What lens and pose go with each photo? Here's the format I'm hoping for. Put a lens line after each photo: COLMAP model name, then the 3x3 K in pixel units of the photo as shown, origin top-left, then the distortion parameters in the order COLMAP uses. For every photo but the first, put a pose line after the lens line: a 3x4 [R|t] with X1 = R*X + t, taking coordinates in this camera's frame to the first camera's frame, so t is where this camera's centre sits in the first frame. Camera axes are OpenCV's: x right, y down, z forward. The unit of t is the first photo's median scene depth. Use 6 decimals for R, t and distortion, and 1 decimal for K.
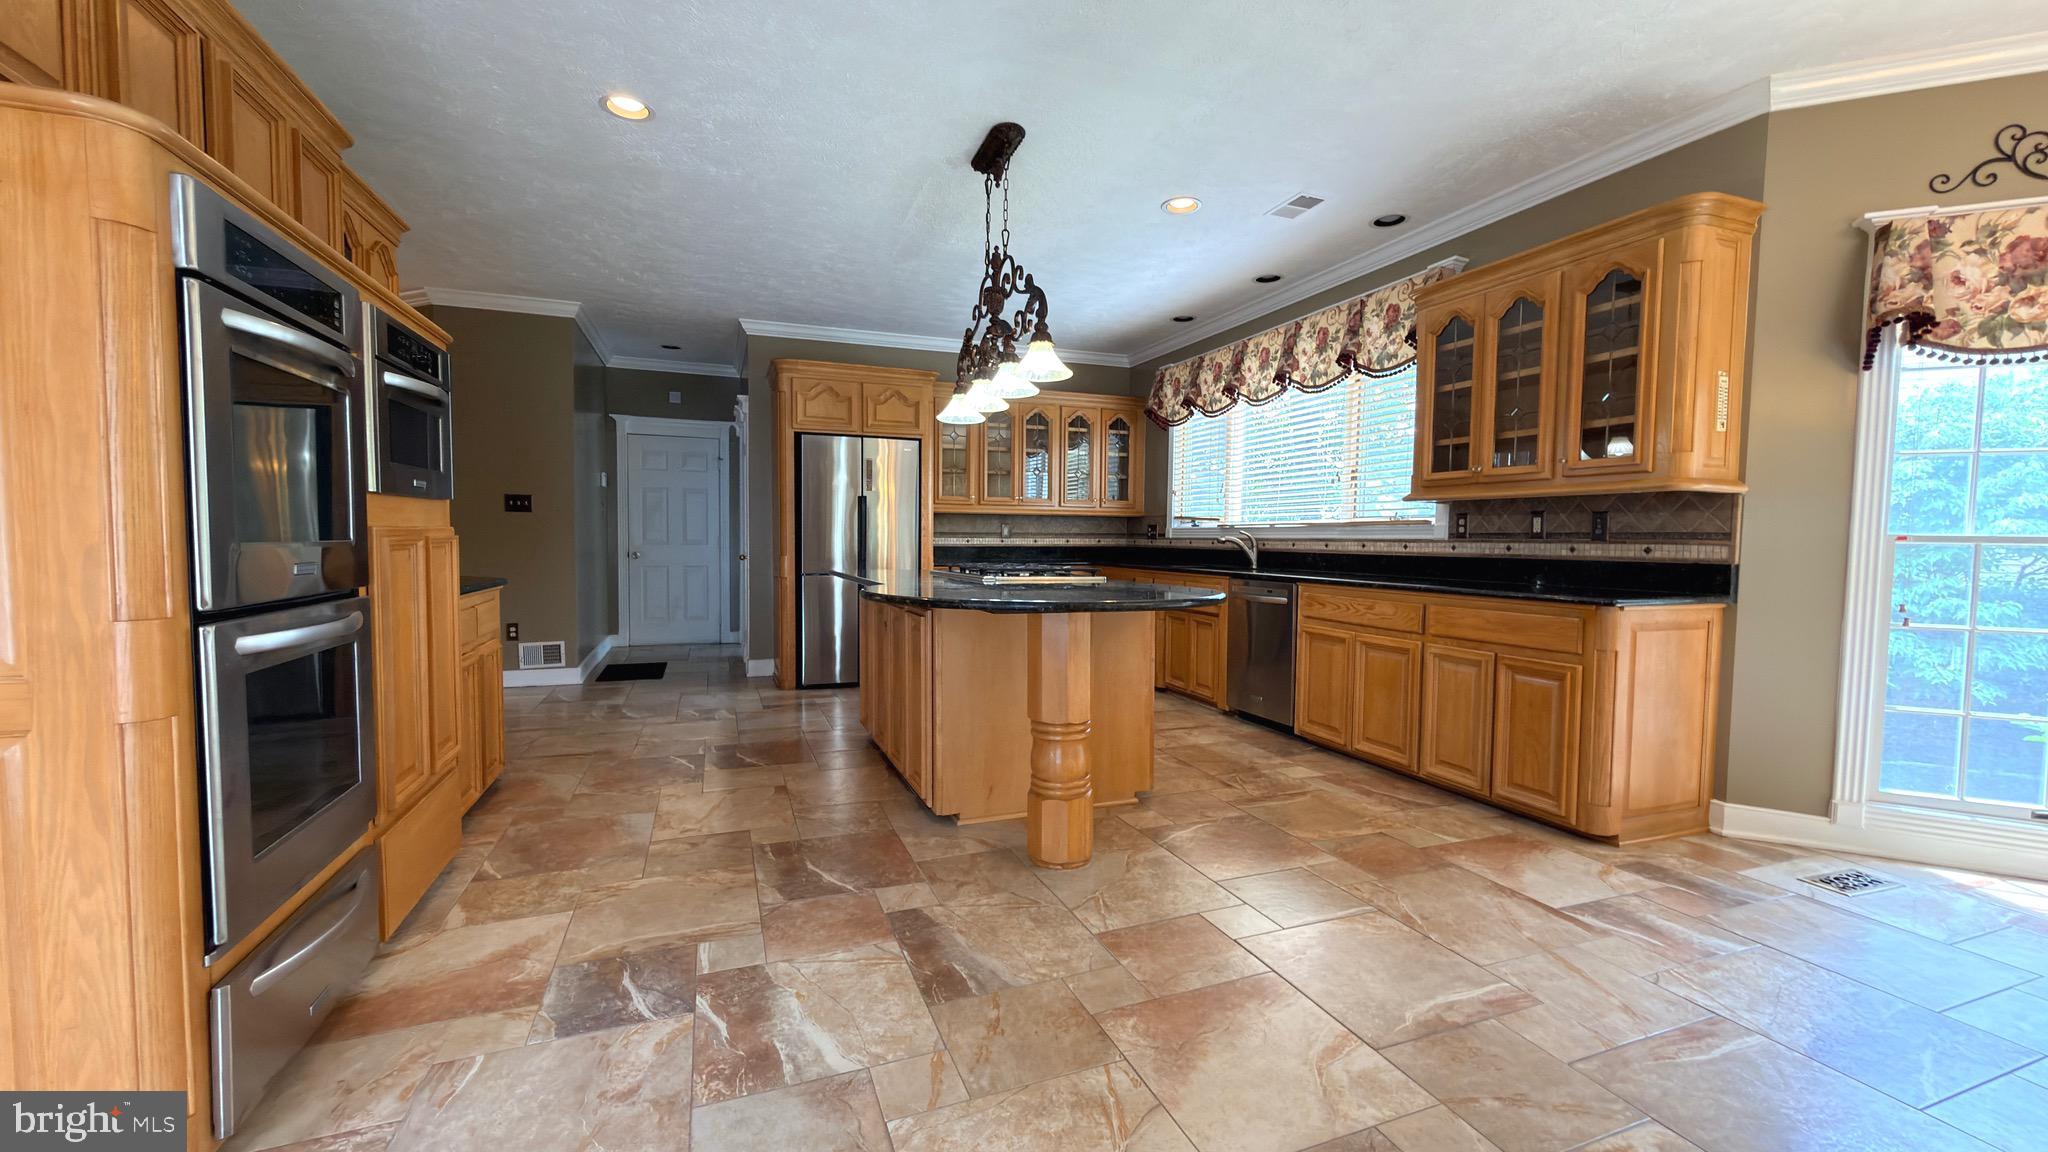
lens RADIAL K [[818.8, 0, 1027.7], [0, 818.8, 583.3], [0, 0, 1]] dist [0.000719, 0.000067]
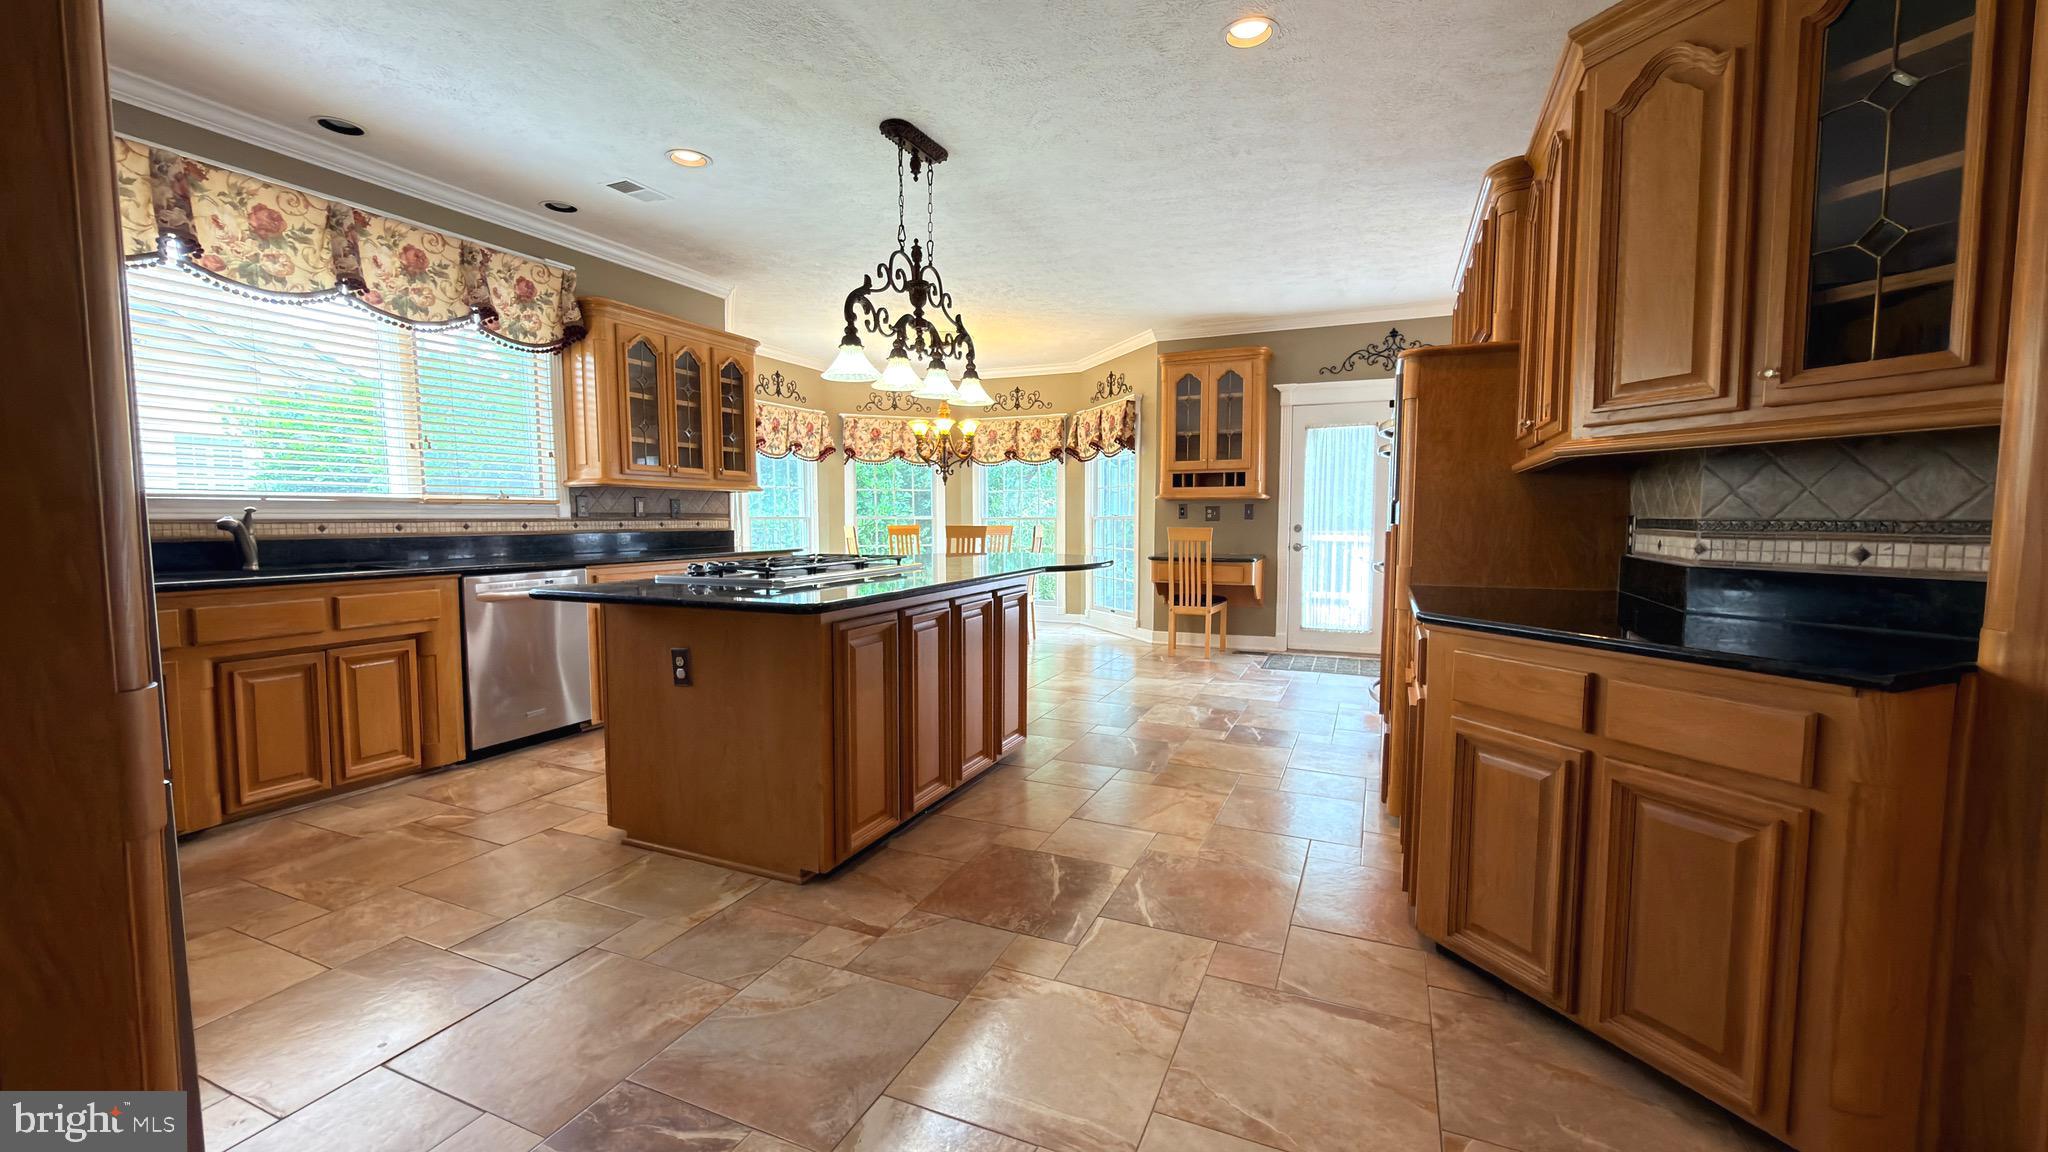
lens RADIAL K [[818.8, 0, 1025.5], [0, 818.8, 575.3], [0, 0, 1]] dist [0.000719, 0.000067]
pose [[-0.714533, -0.061566, 0.696887, -0.722376], [0.029439, 0.992592, 0.117875, -0.090992], [-0.698982, 0.104741, -0.707428, 1.379364]]
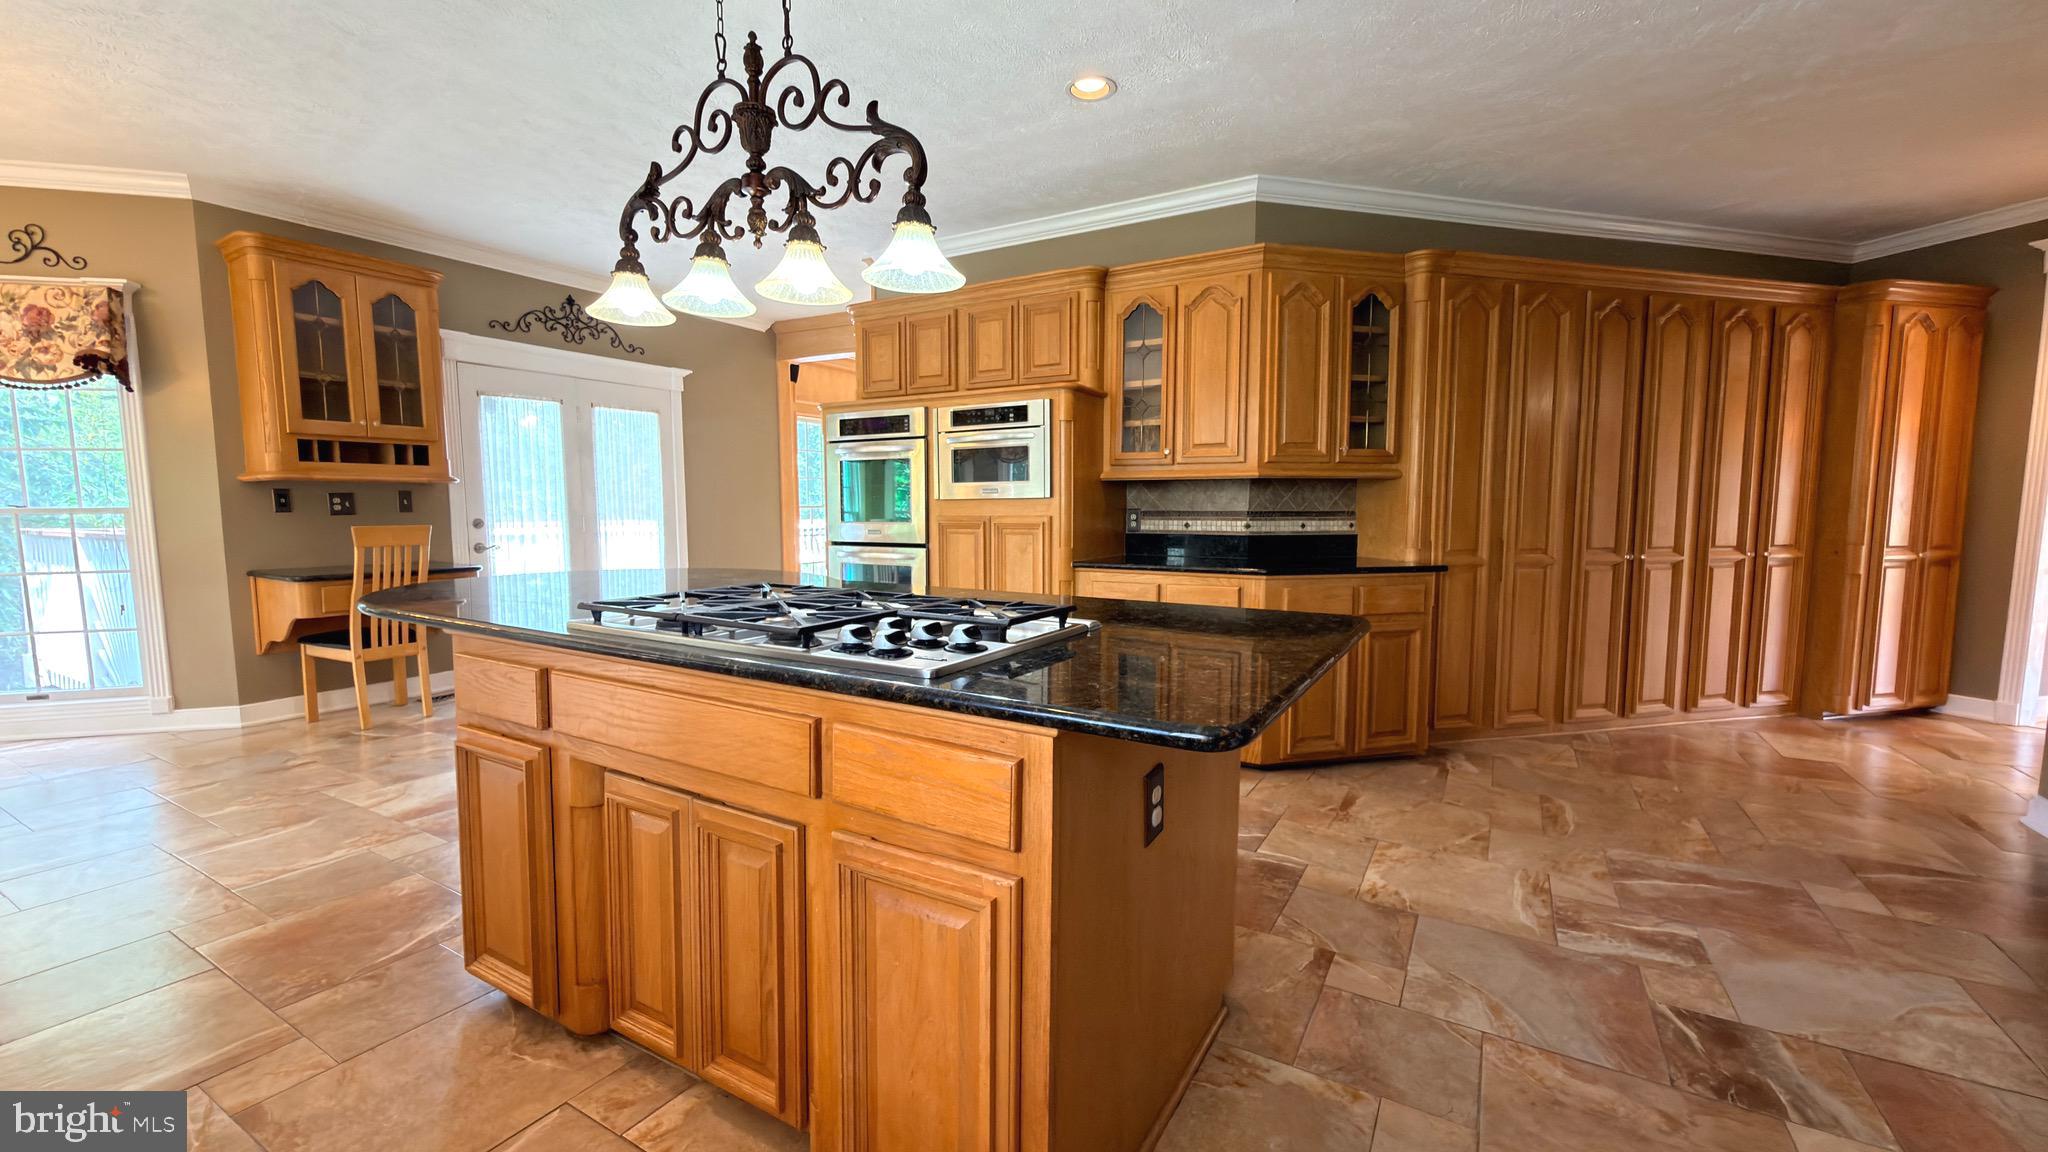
lens RADIAL K [[818.8, 0, 1026.9], [0, 818.8, 570.9], [0, 0, 1]] dist [0.000719, 0.000067]
pose [[-0.778400, 0.038874, -0.626563, 0.159282], [-0.043312, 0.992377, 0.115378, -0.084770], [0.626272, 0.116948, -0.770783, 1.340029]]
